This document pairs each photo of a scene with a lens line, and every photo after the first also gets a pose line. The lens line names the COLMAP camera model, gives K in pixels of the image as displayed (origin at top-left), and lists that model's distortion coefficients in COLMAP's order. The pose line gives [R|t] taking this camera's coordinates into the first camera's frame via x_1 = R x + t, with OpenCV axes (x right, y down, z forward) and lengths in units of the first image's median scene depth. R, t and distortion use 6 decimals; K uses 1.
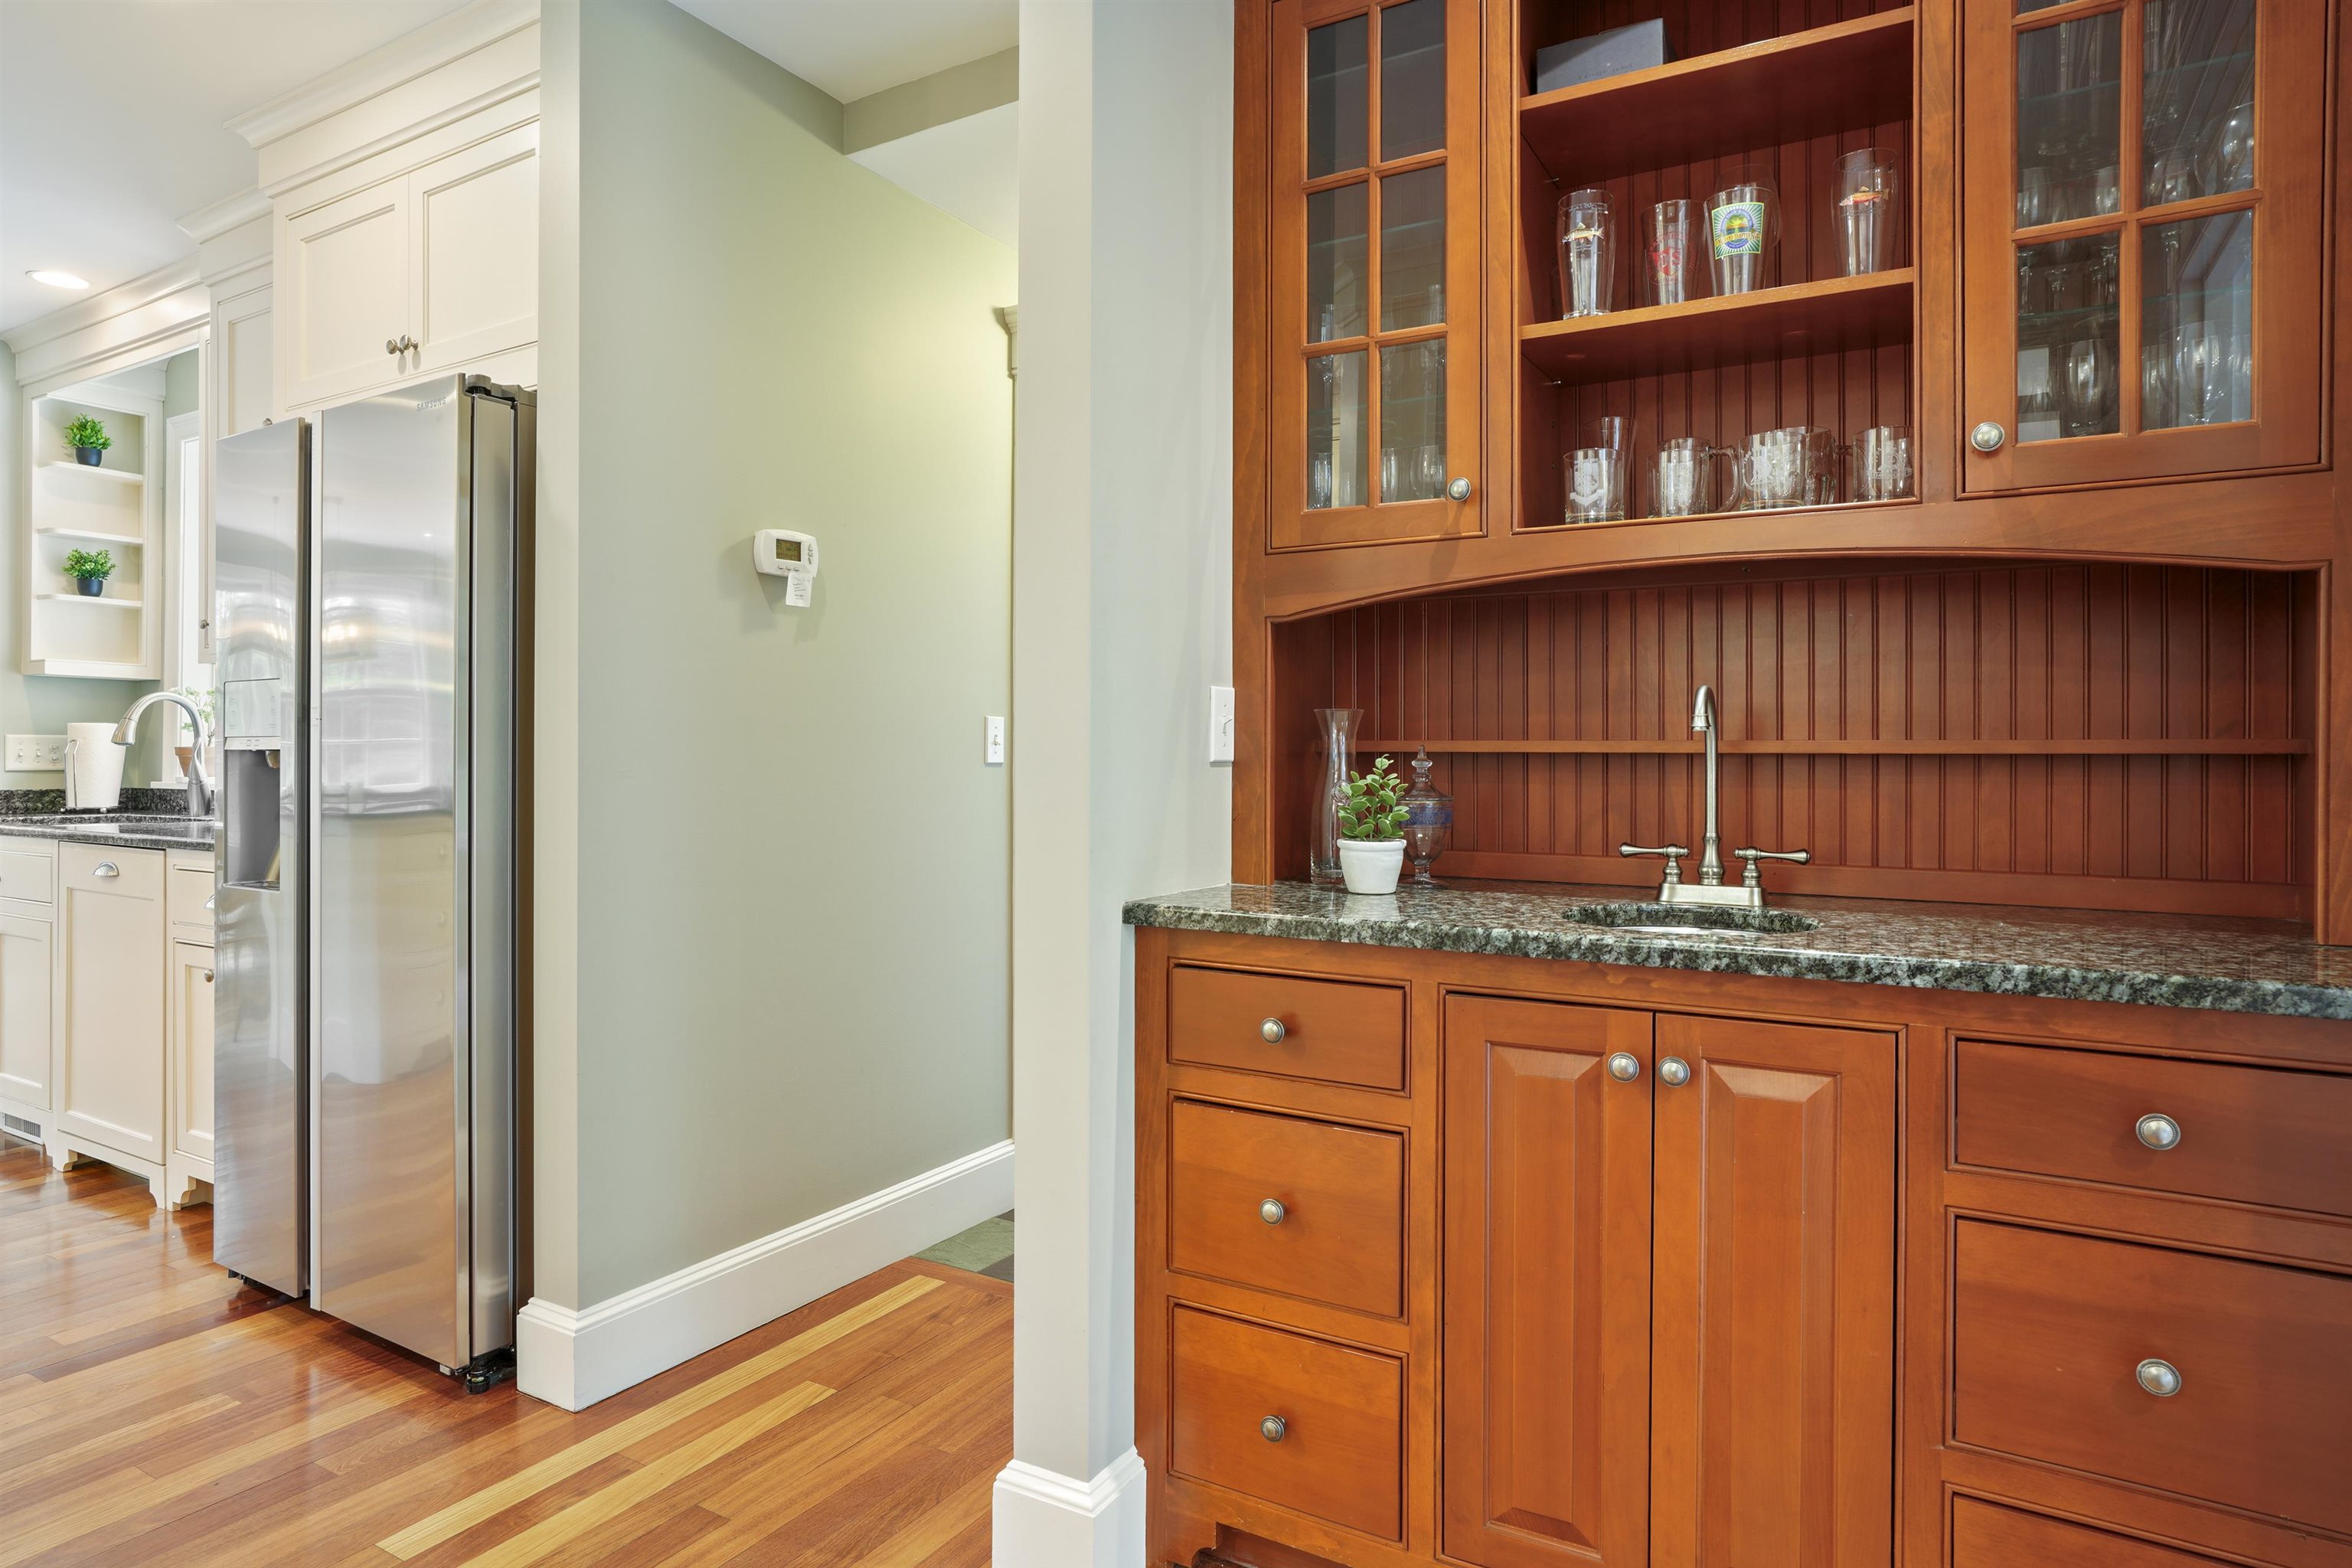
lens RADIAL K [[1330.1, 0, 1169.5], [0, 1330.1, 765.5], [0, 0, 1]] dist [-0.017674, 0.012498]
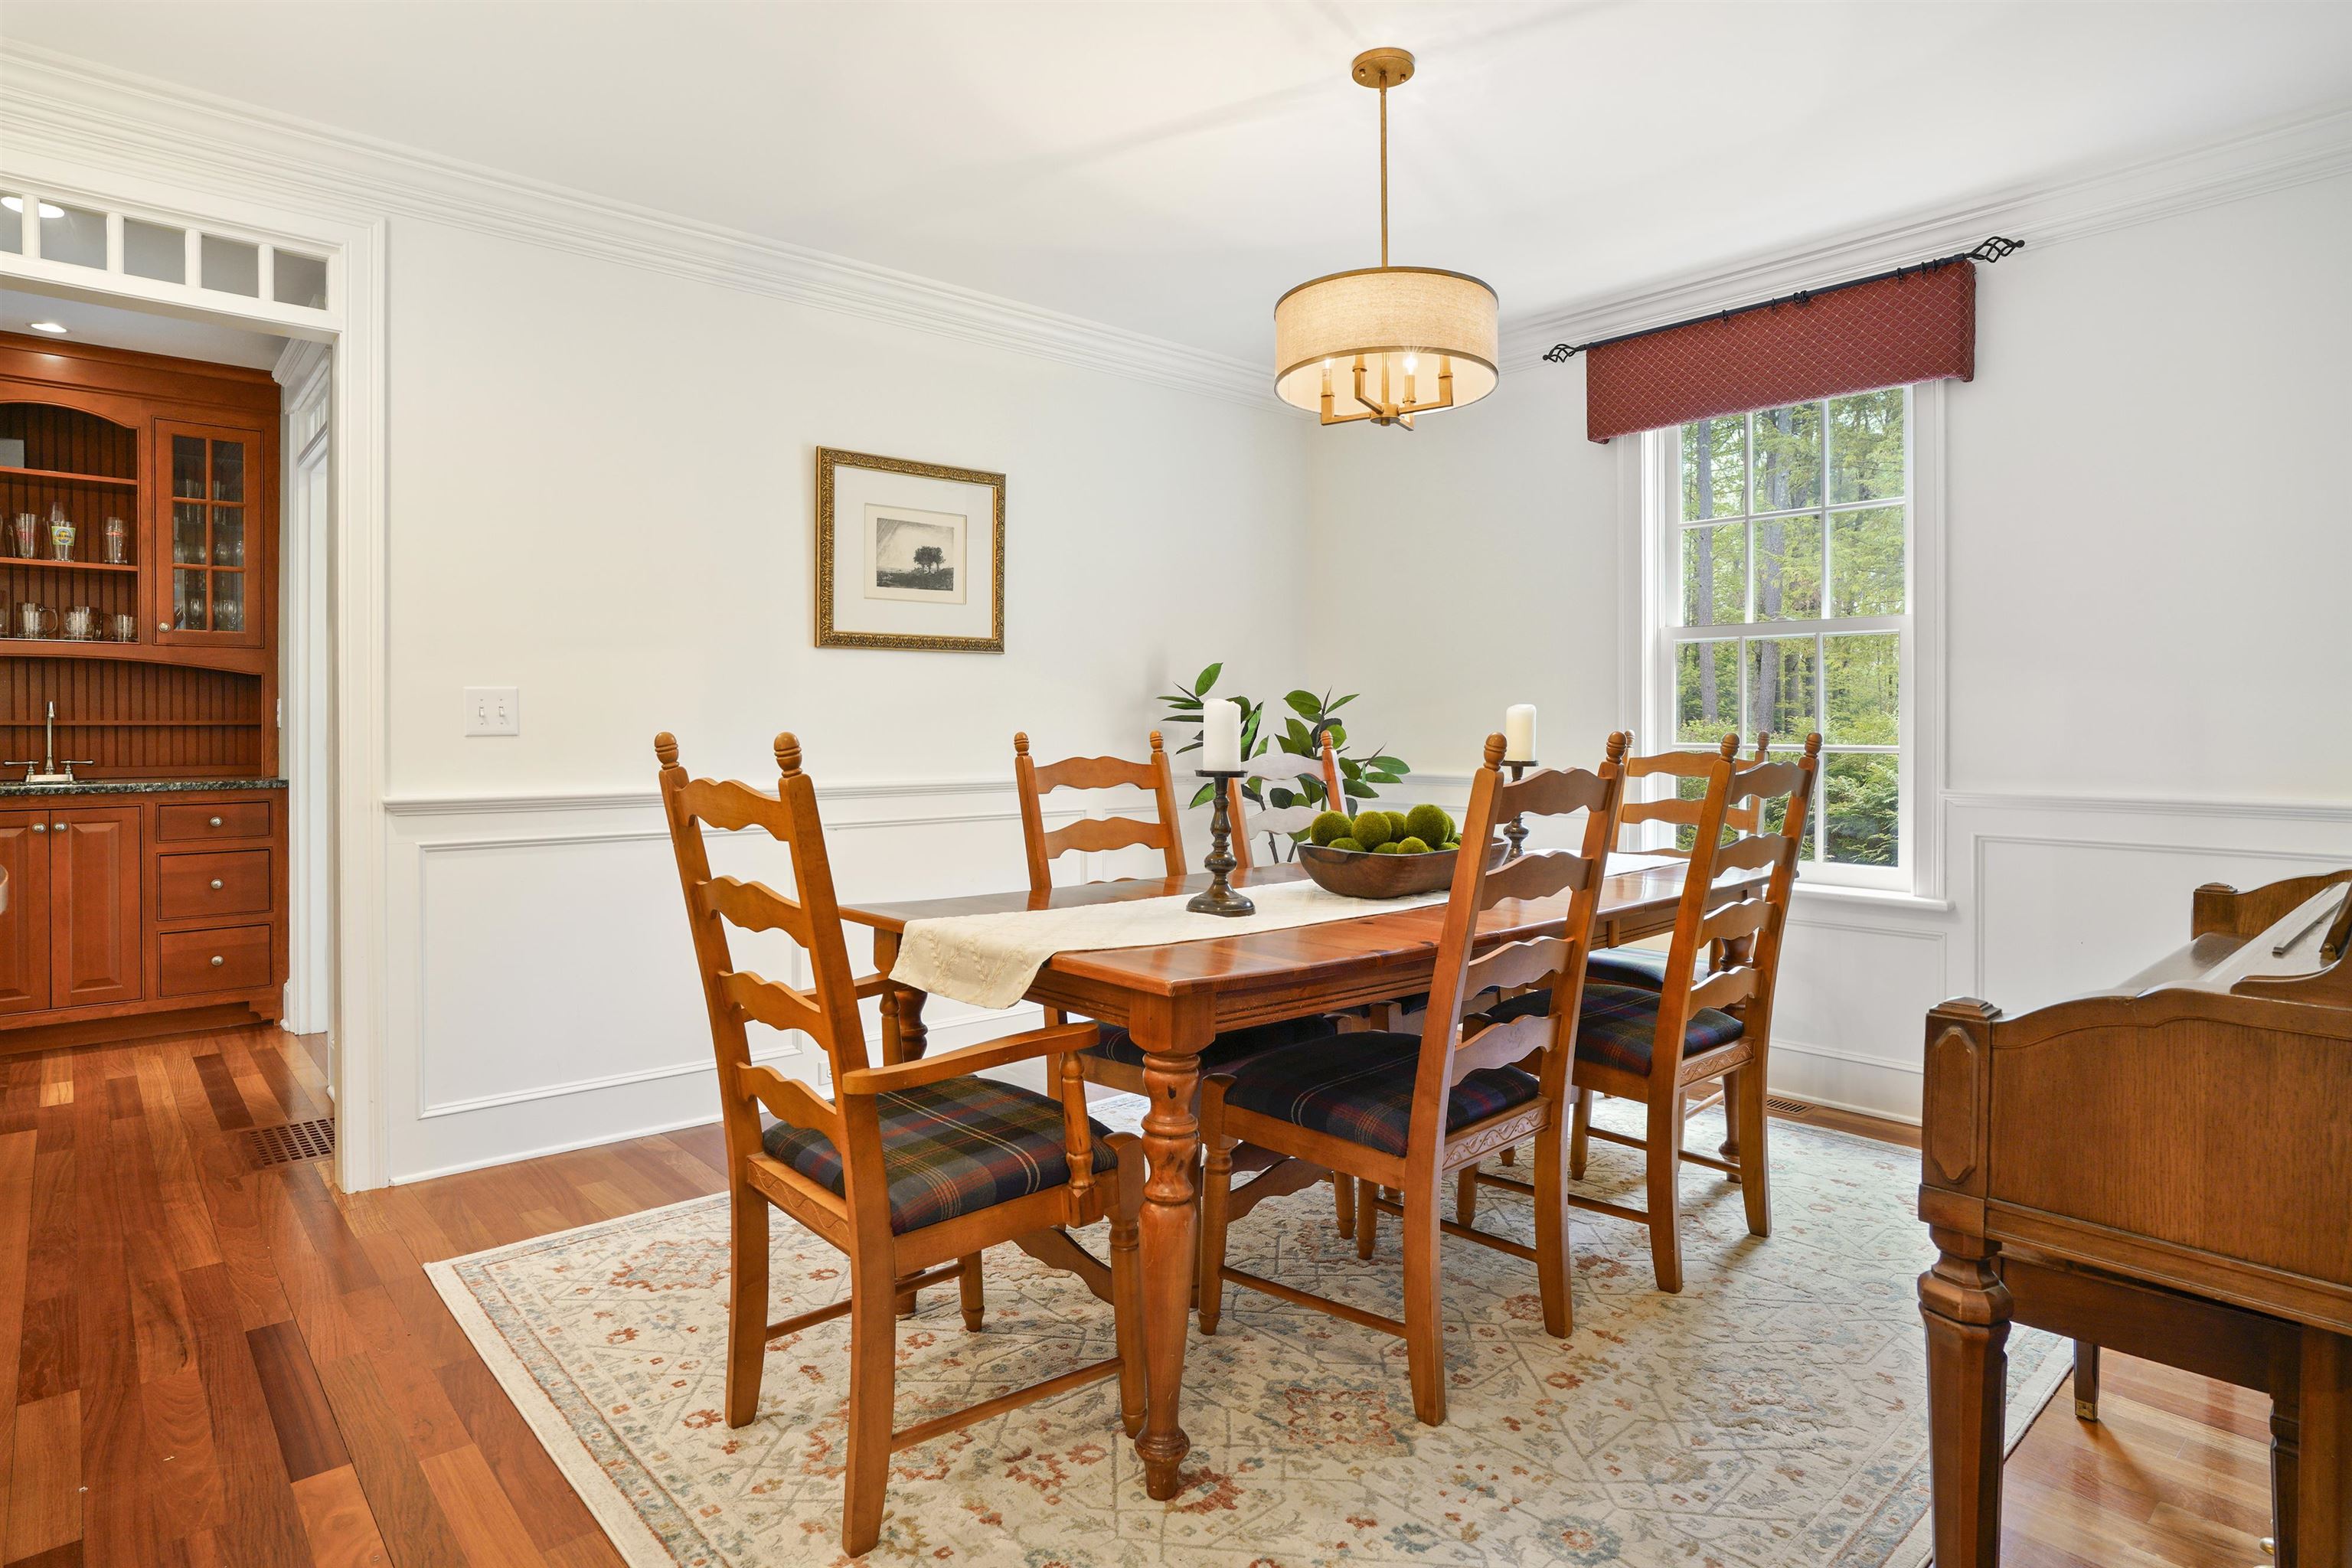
lens RADIAL K [[1263.5, 0, 1173.7], [0, 1263.5, 727.2], [0, 0, 1]] dist [-0.002795, 0.002933]
pose [[0.305461, -0.002934, 0.952200, -1.554844], [0.009160, 0.999958, 0.000142, 0.016585], [-0.952161, 0.008679, 0.305475, -2.271150]]
